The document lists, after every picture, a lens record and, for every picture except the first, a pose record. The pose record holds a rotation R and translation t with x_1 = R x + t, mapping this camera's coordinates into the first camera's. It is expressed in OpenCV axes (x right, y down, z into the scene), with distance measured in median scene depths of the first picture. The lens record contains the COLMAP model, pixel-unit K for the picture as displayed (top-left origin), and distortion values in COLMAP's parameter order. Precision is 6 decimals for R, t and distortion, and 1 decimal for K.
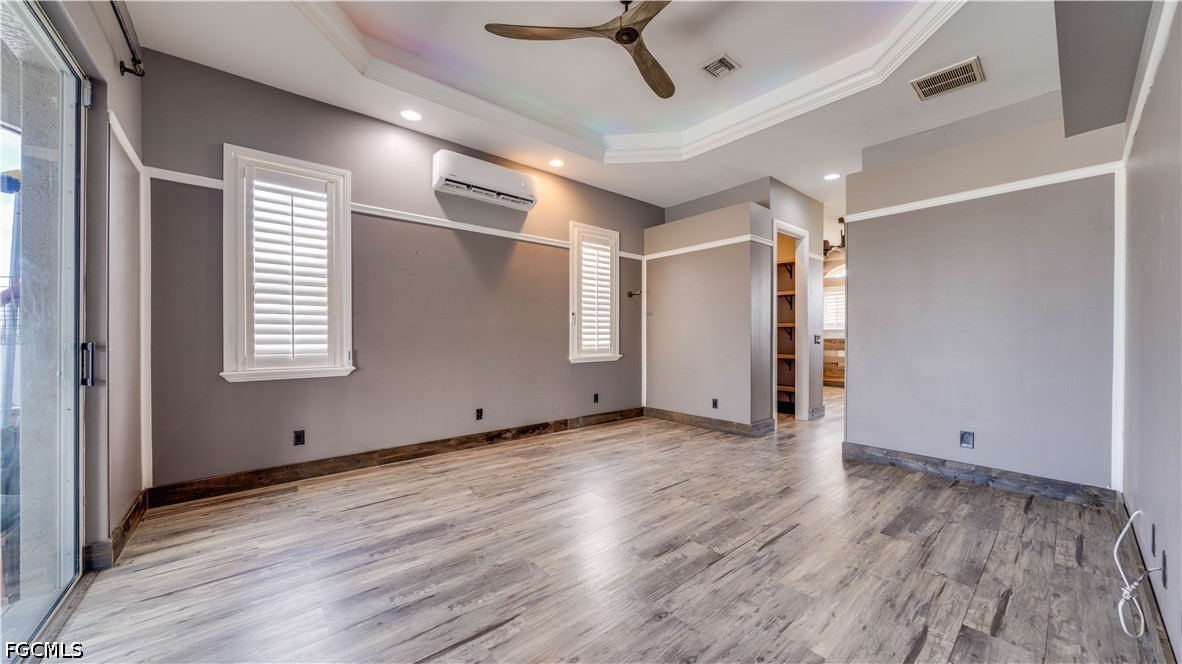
lens RADIAL K [[407.9, 0, 589.4], [0, 407.9, 335.8], [0, 0, 1]] dist [-0.007299, 0.000231]
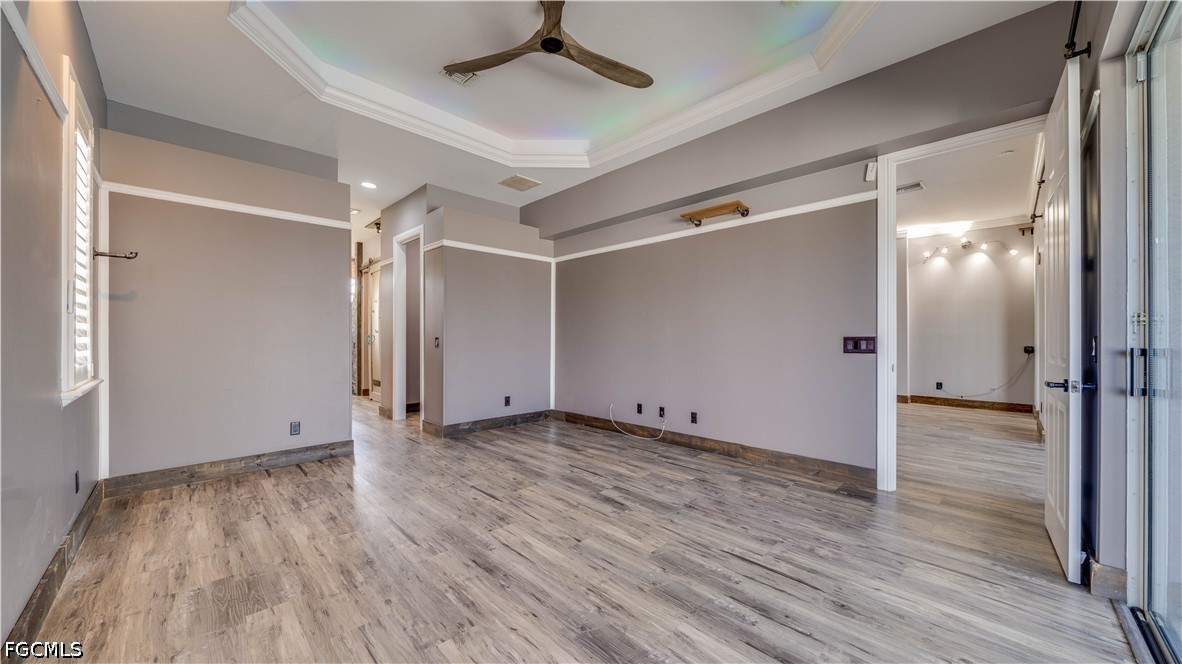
lens RADIAL K [[409.4, 0, 594.8], [0, 409.4, 337.9], [0, 0, 1]] dist [-0.007173, 0.000071]
pose [[-0.078270, -0.001432, 0.996931, -0.786997], [0.003302, 0.999993, 0.001696, -0.002453], [-0.996927, 0.003424, -0.078265, 0.815721]]
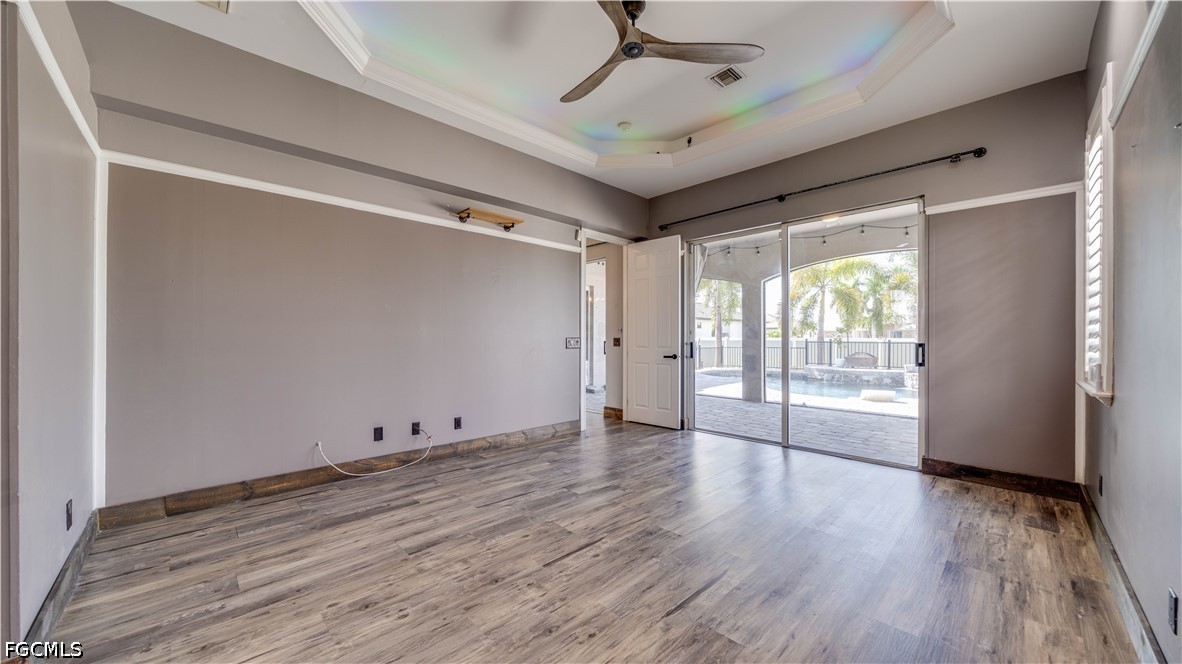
lens RADIAL K [[421.6, 0, 586.3], [0, 421.6, 338.9], [0, 0, 1]] dist [-0.006332, -0.000107]
pose [[-0.998575, -0.001953, -0.053335, 0.224139], [-0.002214, 0.999986, 0.004839, -0.004290], [0.053324, 0.004950, -0.998565, 1.729508]]
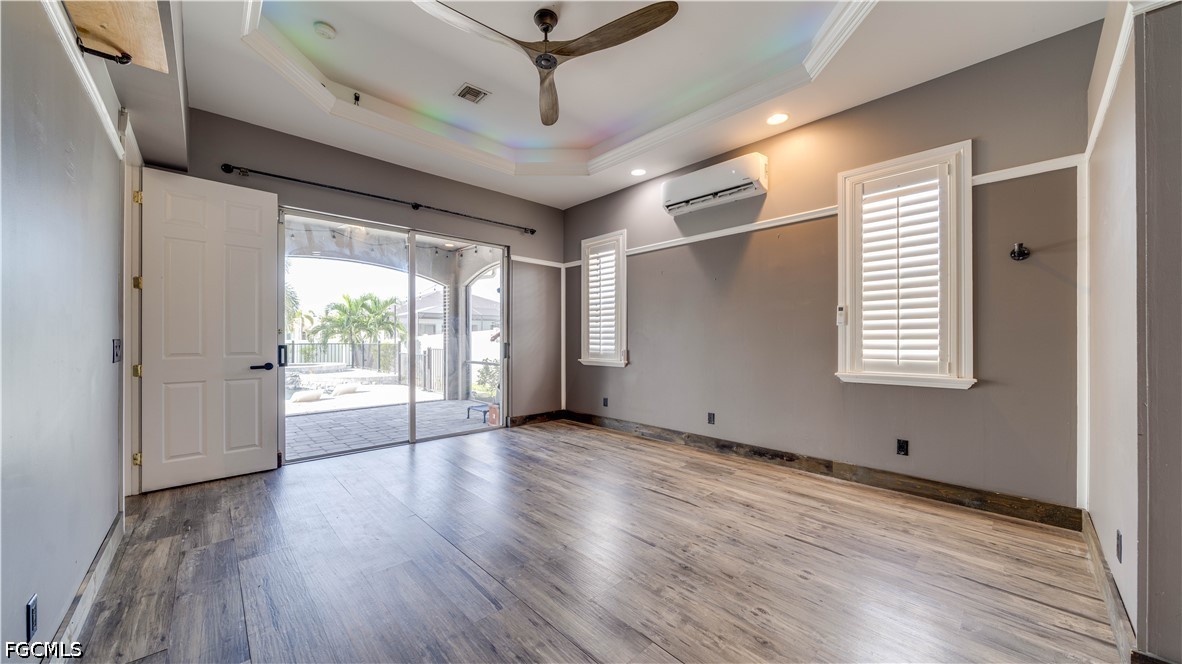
lens RADIAL K [[410.9, 0, 600.9], [0, 410.9, 336.6], [0, 0, 1]] dist [-0.008819, -0.000025]
pose [[0.066186, -0.009103, -0.997766, 0.986206], [-0.002892, 0.999952, -0.009314, 0.000334], [0.997803, 0.003502, 0.066157, 0.898609]]
